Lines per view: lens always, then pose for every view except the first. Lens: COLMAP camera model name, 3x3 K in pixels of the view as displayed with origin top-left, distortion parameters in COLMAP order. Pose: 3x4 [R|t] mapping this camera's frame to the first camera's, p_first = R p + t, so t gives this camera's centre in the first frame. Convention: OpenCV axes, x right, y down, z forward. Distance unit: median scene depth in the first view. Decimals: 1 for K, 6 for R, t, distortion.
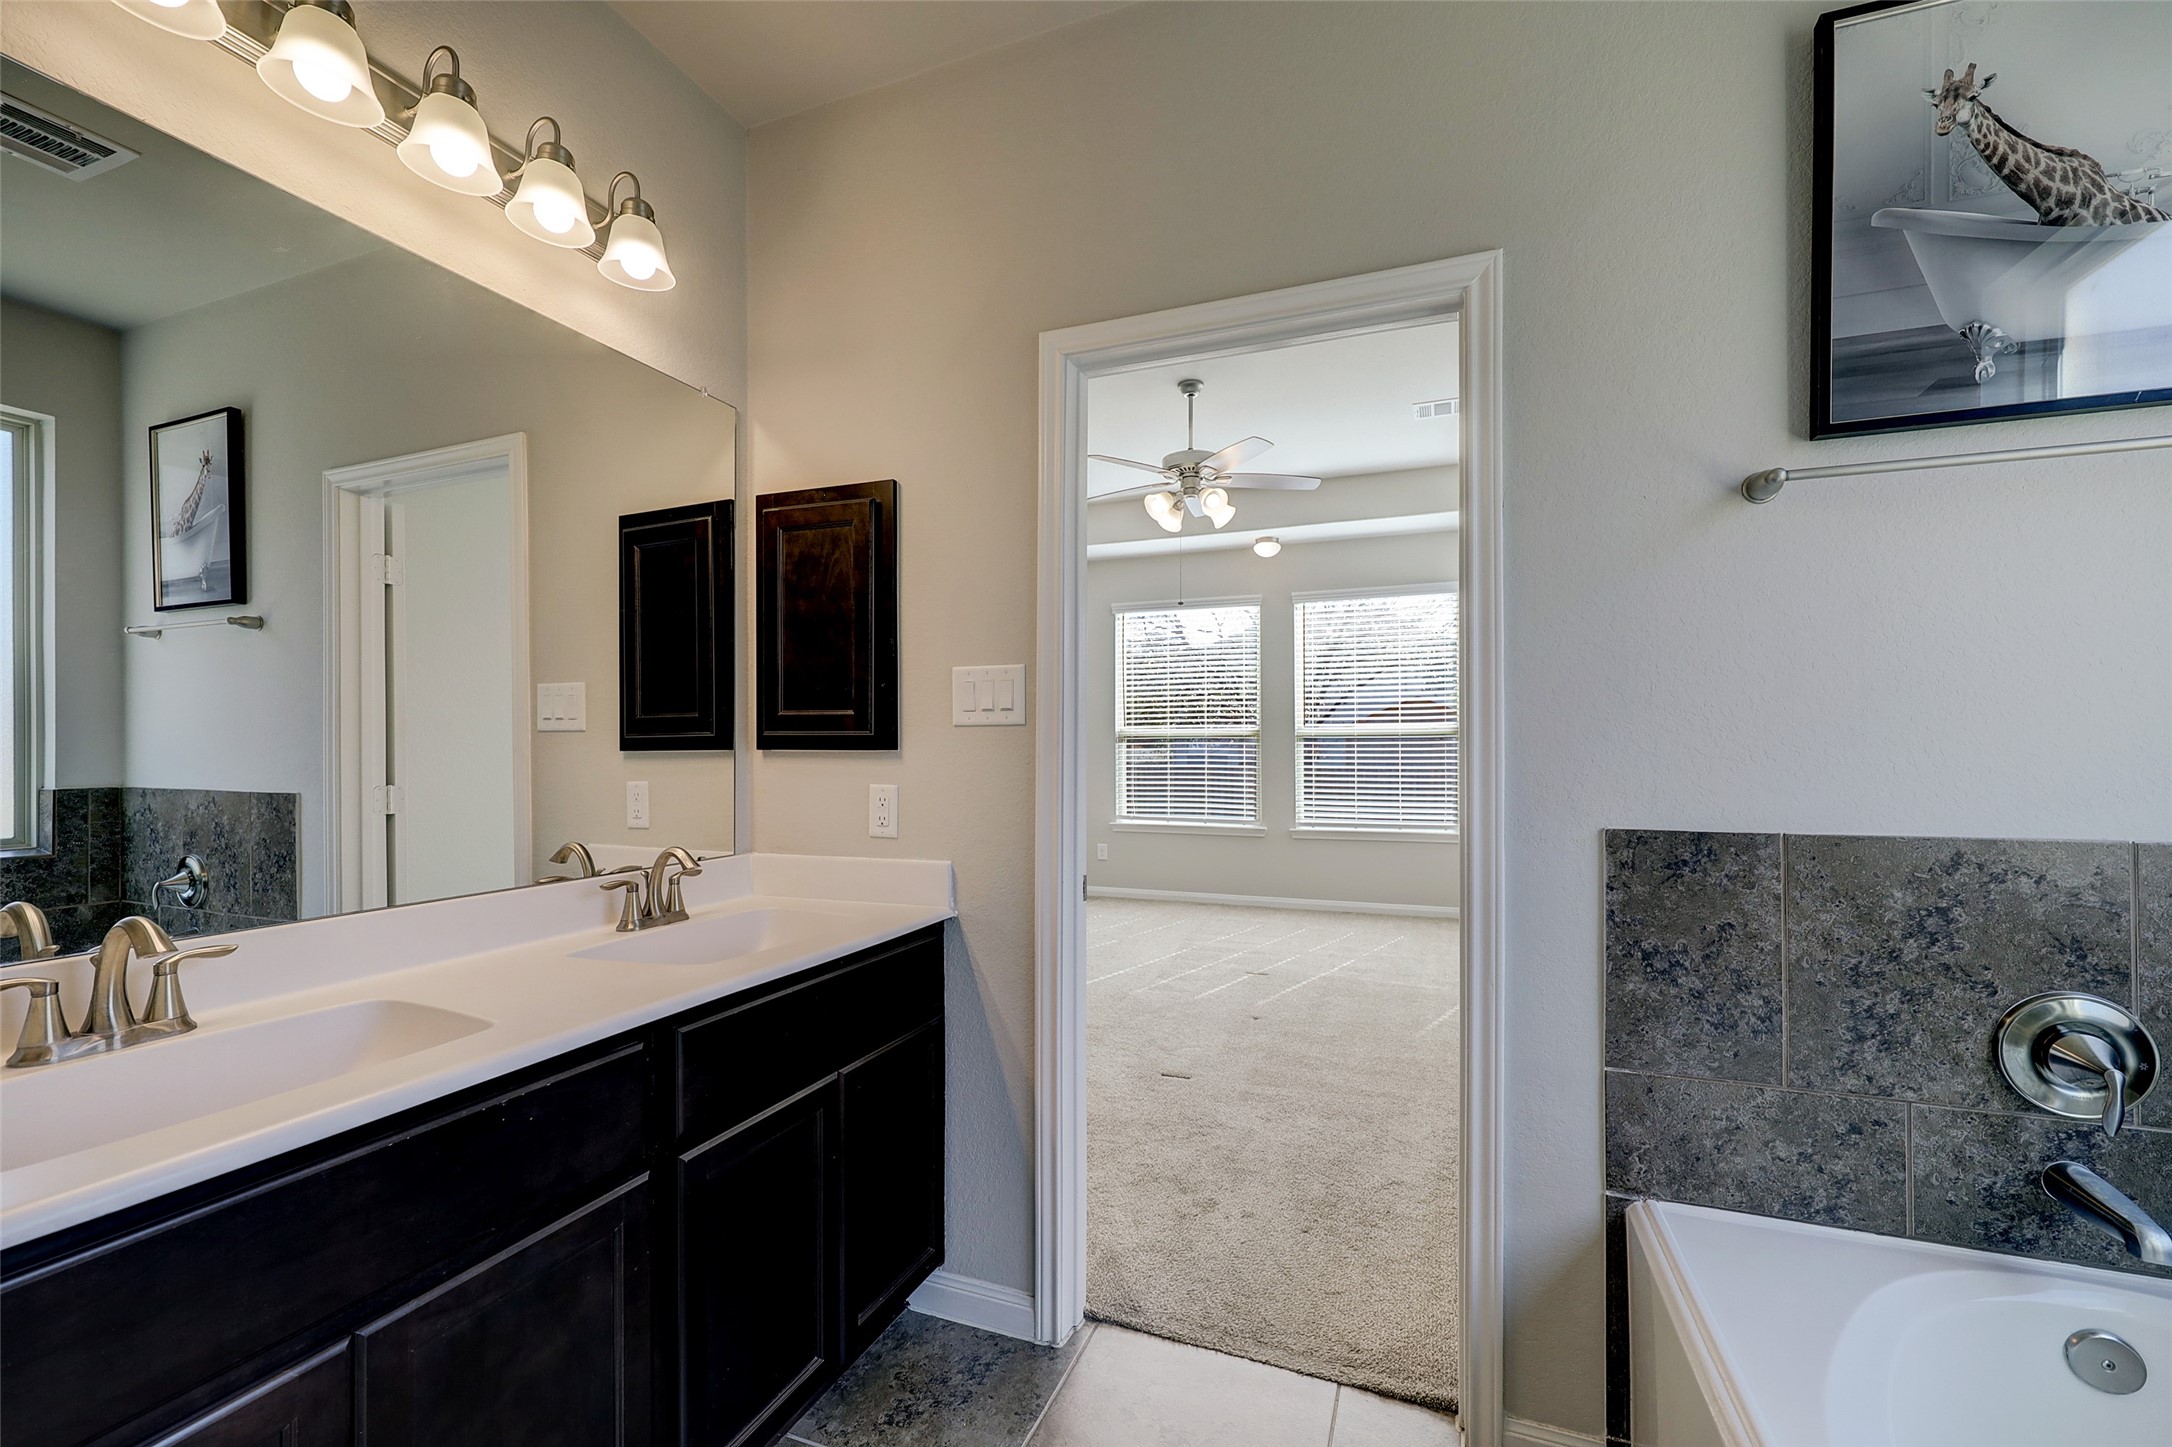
lens RADIAL K [[890.6, 0, 1094.4], [0, 890.6, 726.6], [0, 0, 1]] dist [-0.001550, -0.000115]
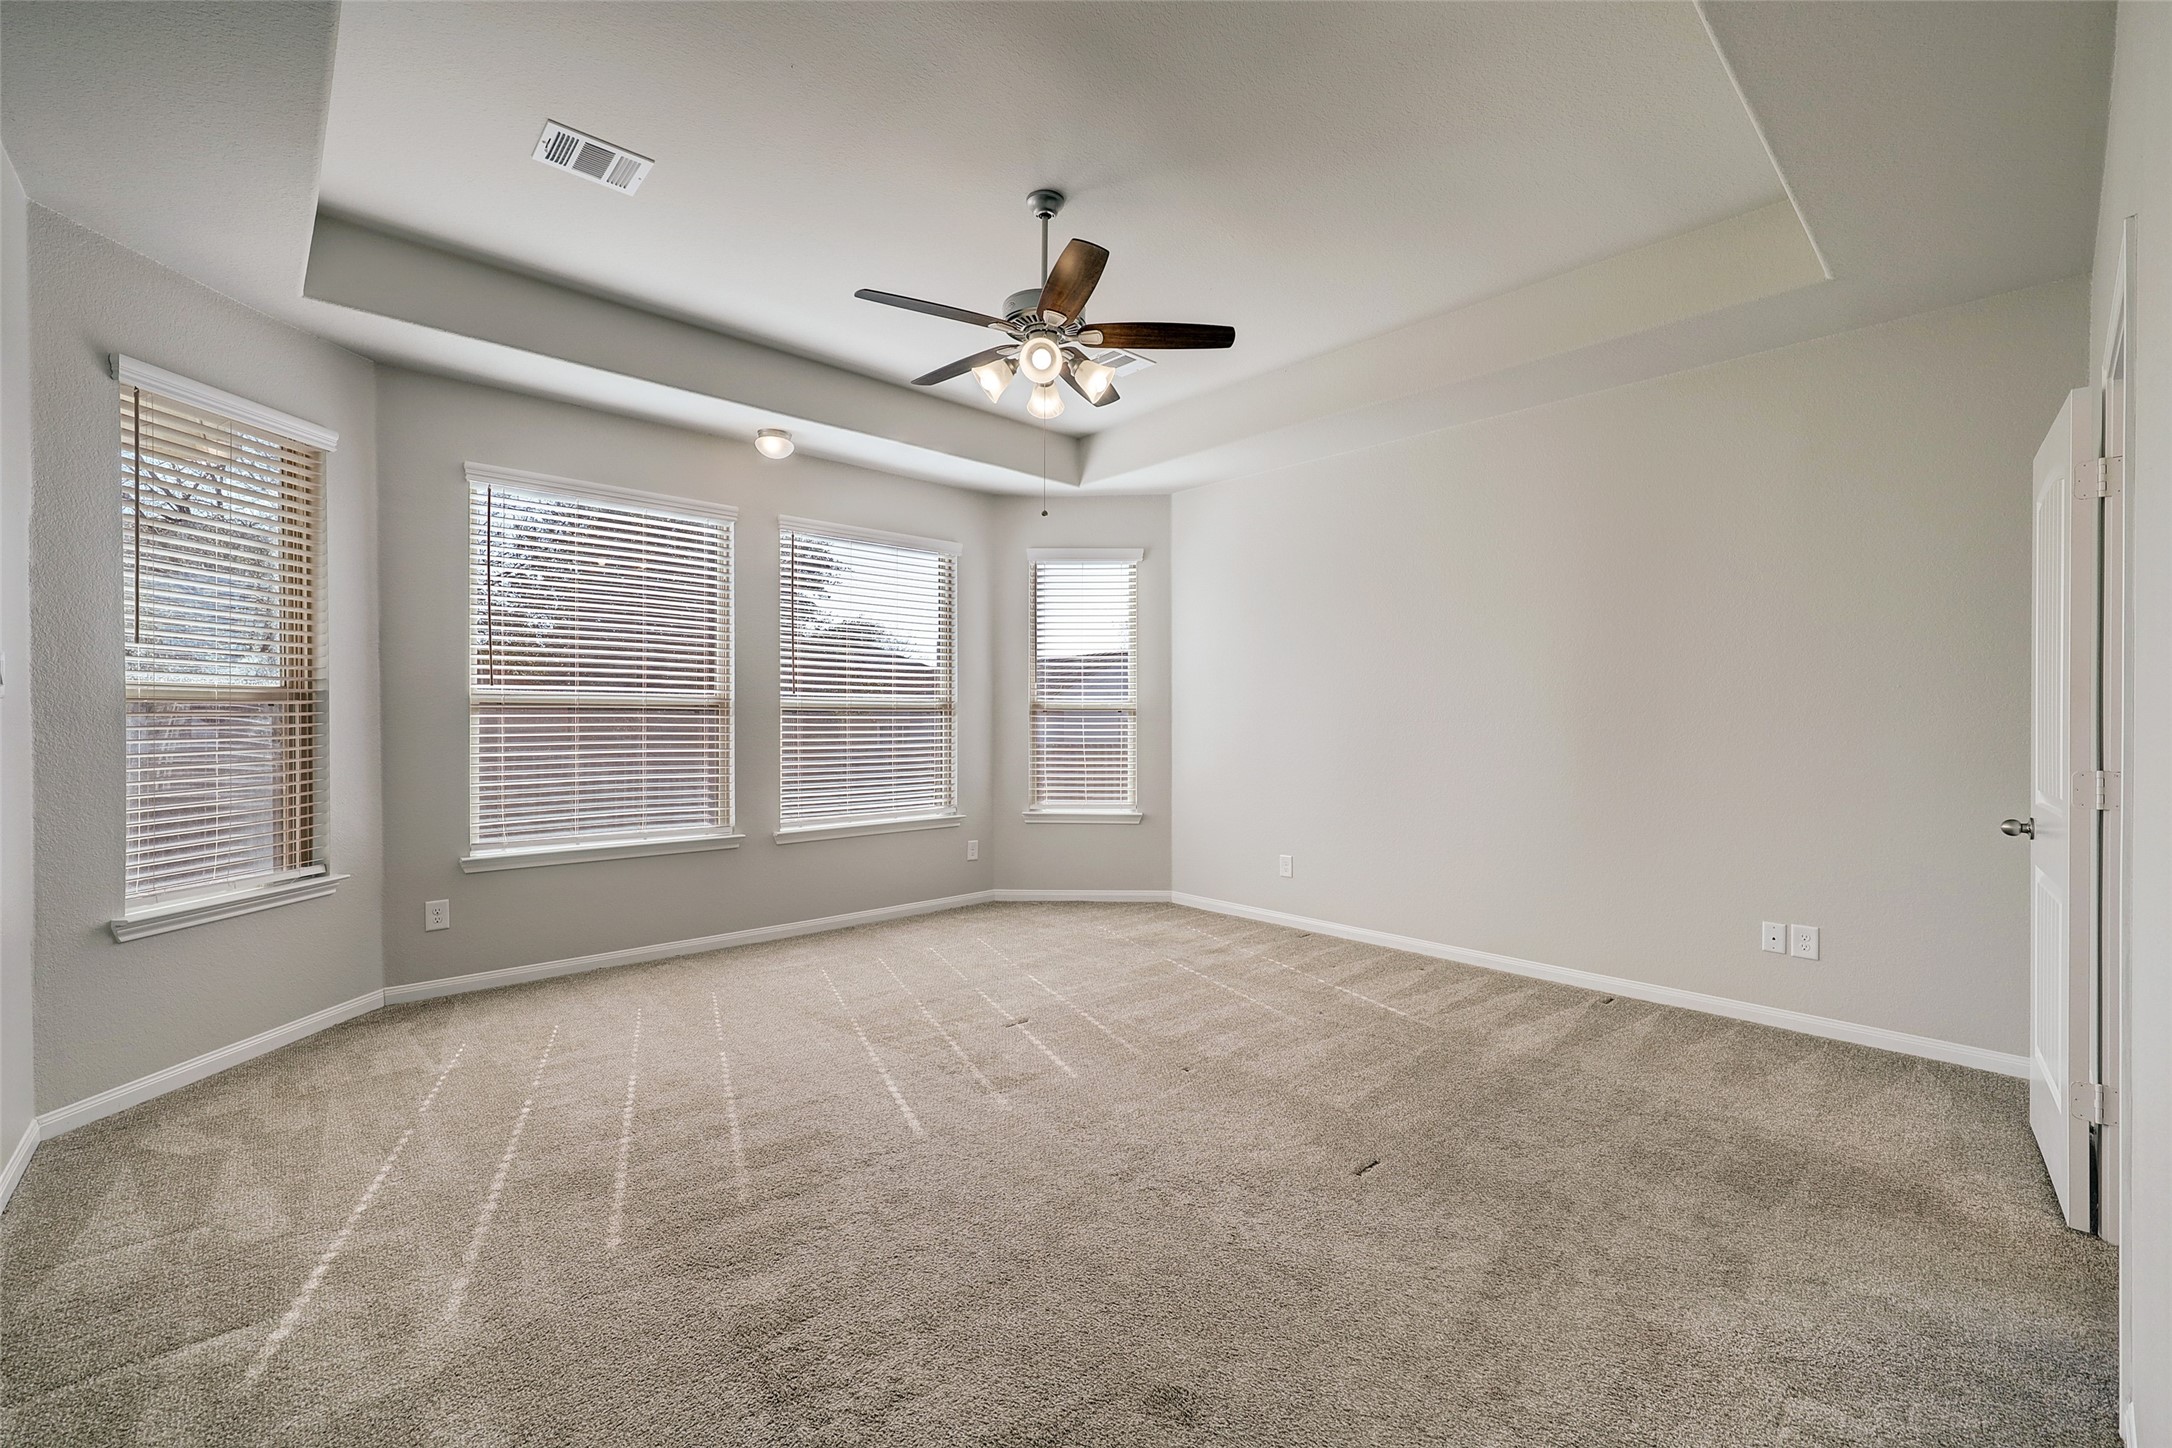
lens RADIAL K [[890.6, 0, 1094.4], [0, 890.6, 727.1], [0, 0, 1]] dist [-0.001550, -0.000115]
pose [[0.431715, -0.012632, 0.901921, -0.338758], [-0.021092, 0.999487, 0.024094, 0.003488], [-0.901763, -0.029425, 0.431227, 0.444312]]
